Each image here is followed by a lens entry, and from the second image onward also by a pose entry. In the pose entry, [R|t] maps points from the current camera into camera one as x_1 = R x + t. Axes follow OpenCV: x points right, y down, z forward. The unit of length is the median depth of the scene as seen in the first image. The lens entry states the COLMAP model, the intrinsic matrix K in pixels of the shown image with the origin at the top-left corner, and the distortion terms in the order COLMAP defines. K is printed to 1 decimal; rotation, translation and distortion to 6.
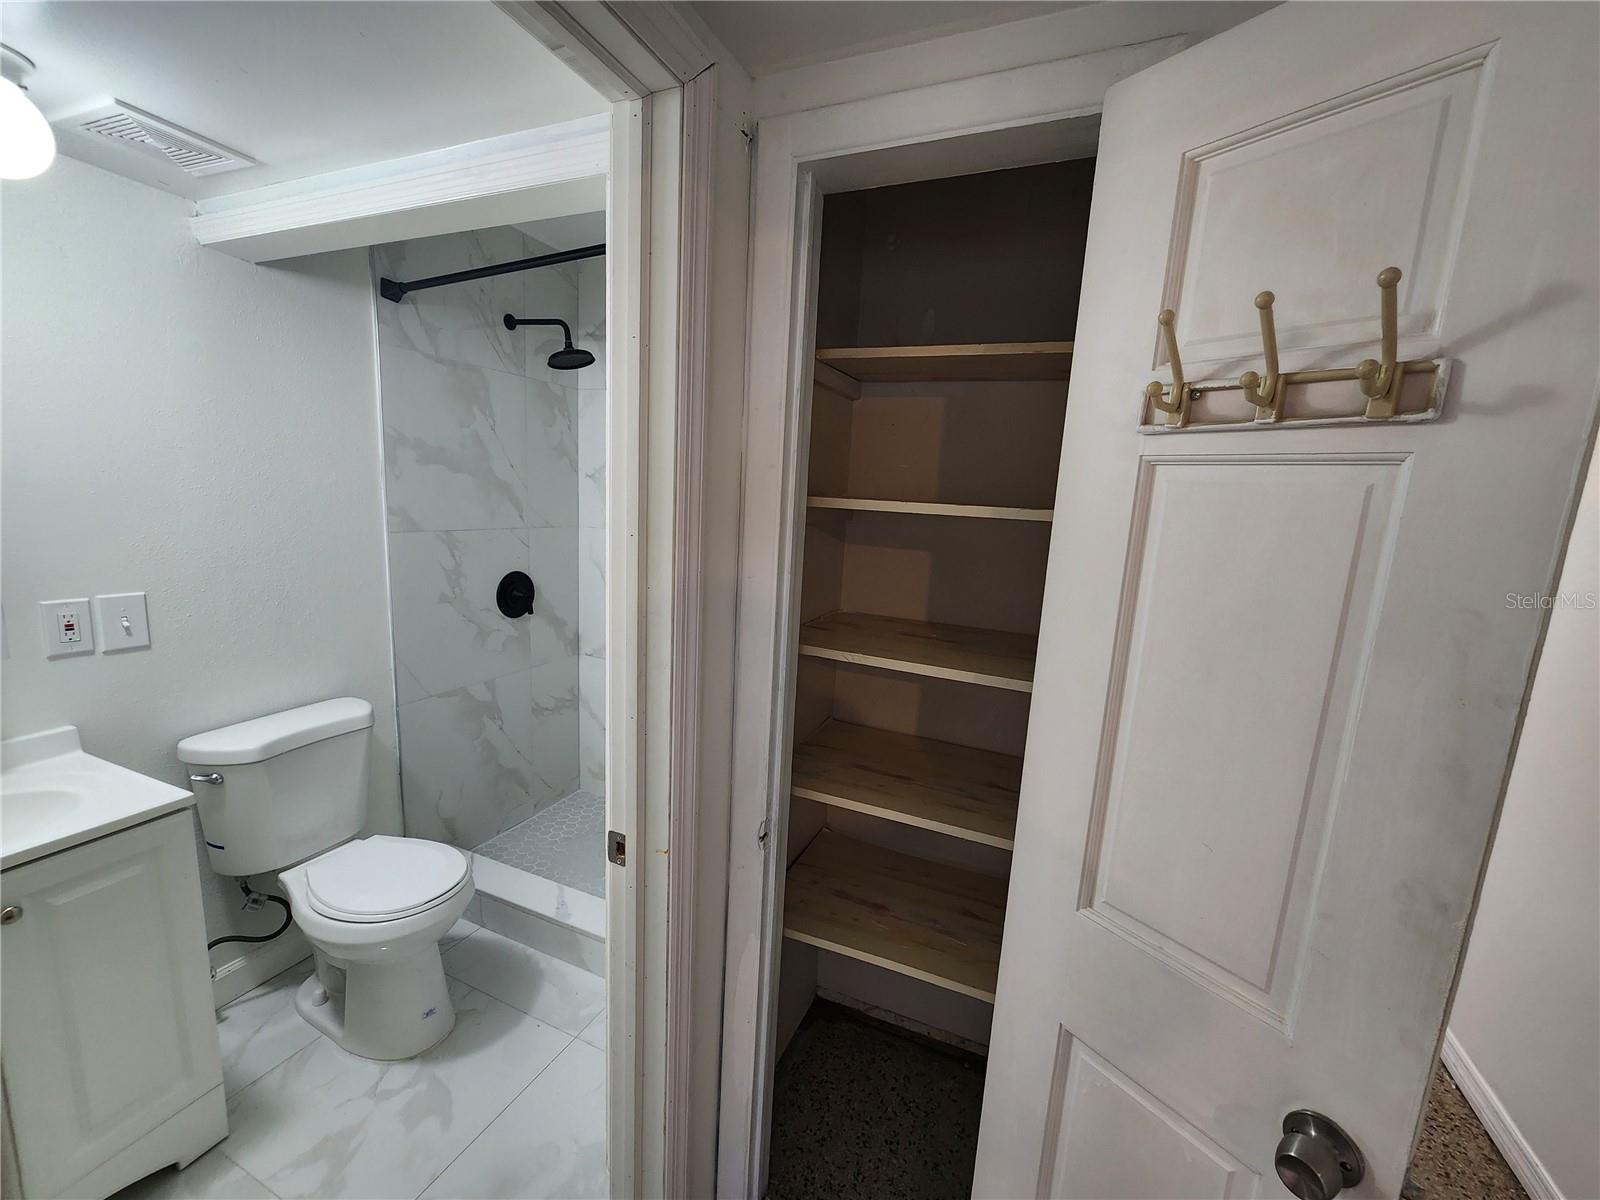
lens RADIAL K [[653.0, 0, 799.2], [0, 653.0, 603.9], [0, 0, 1]] dist [-0.000195, 0.000701]
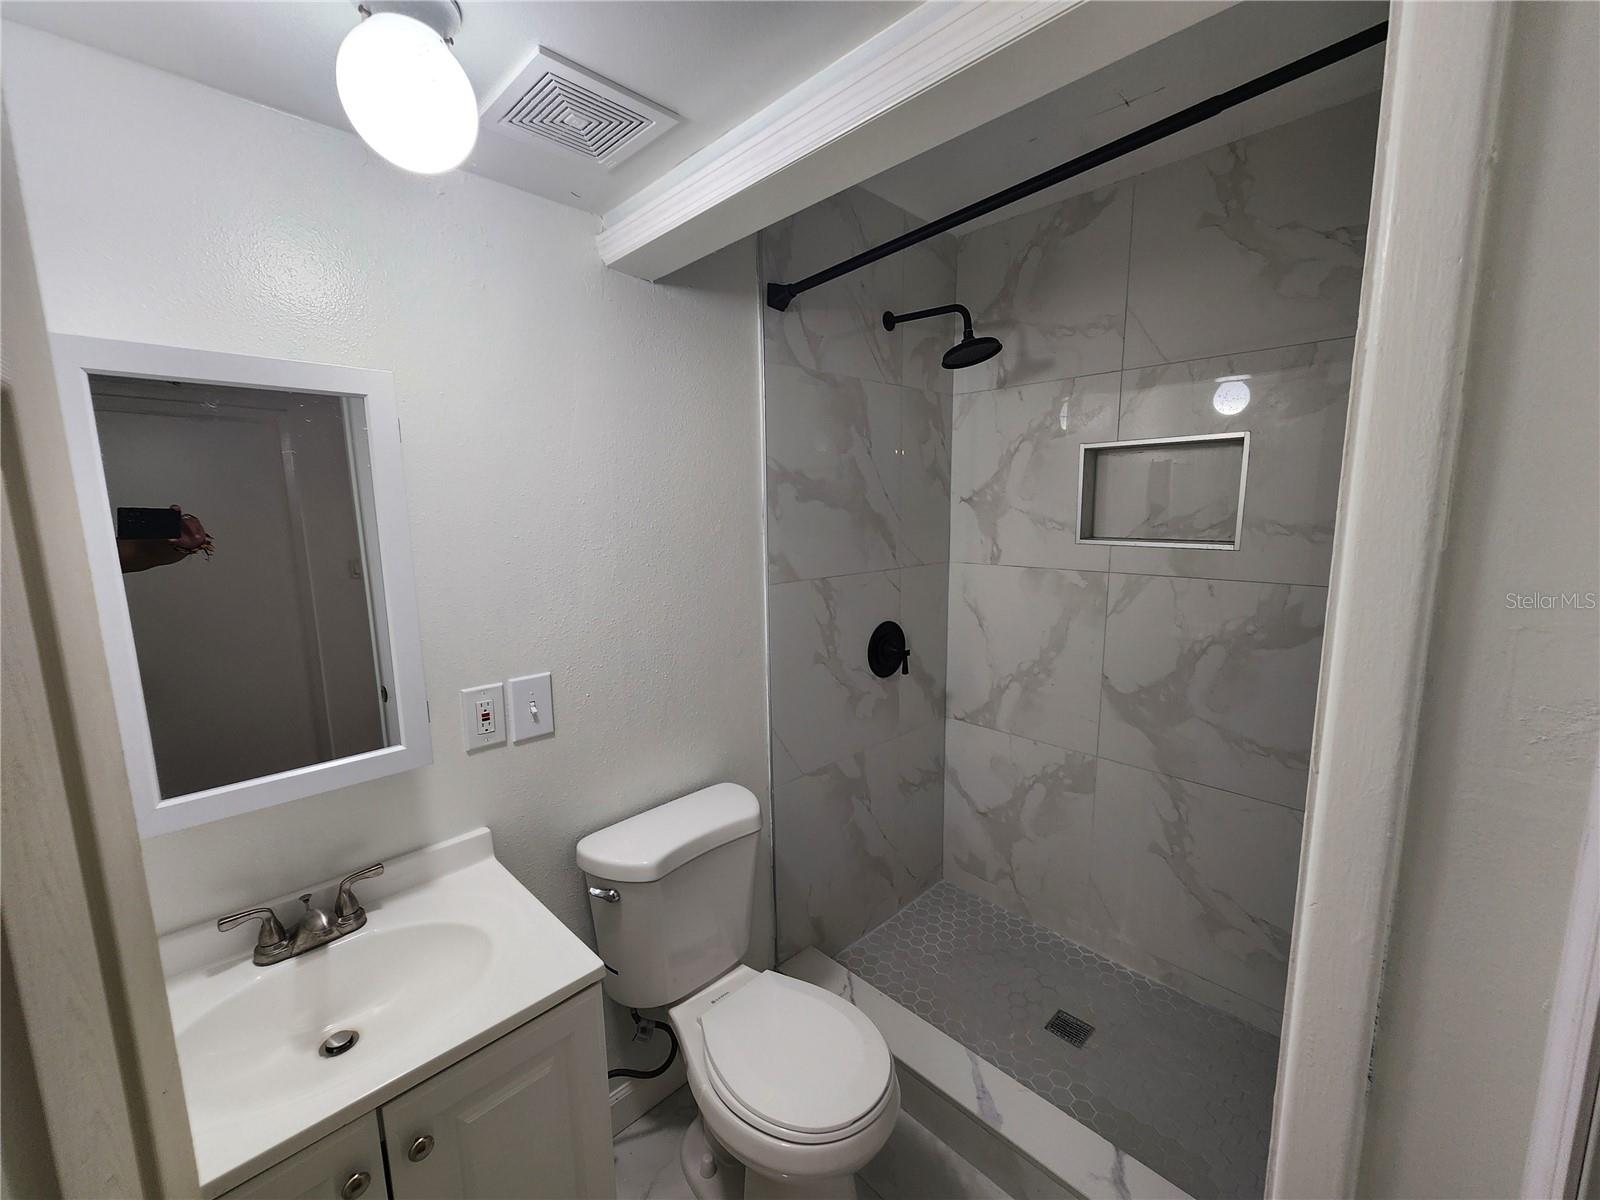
lens RADIAL K [[653.0, 0, 805.9], [0, 653.0, 599.4], [0, 0, 1]] dist [-0.000195, 0.000701]
pose [[0.925870, -0.009218, -0.377729, -0.258626], [-0.000818, 0.999651, -0.026400, -0.066736], [0.377841, 0.024752, 0.925540, 0.232601]]
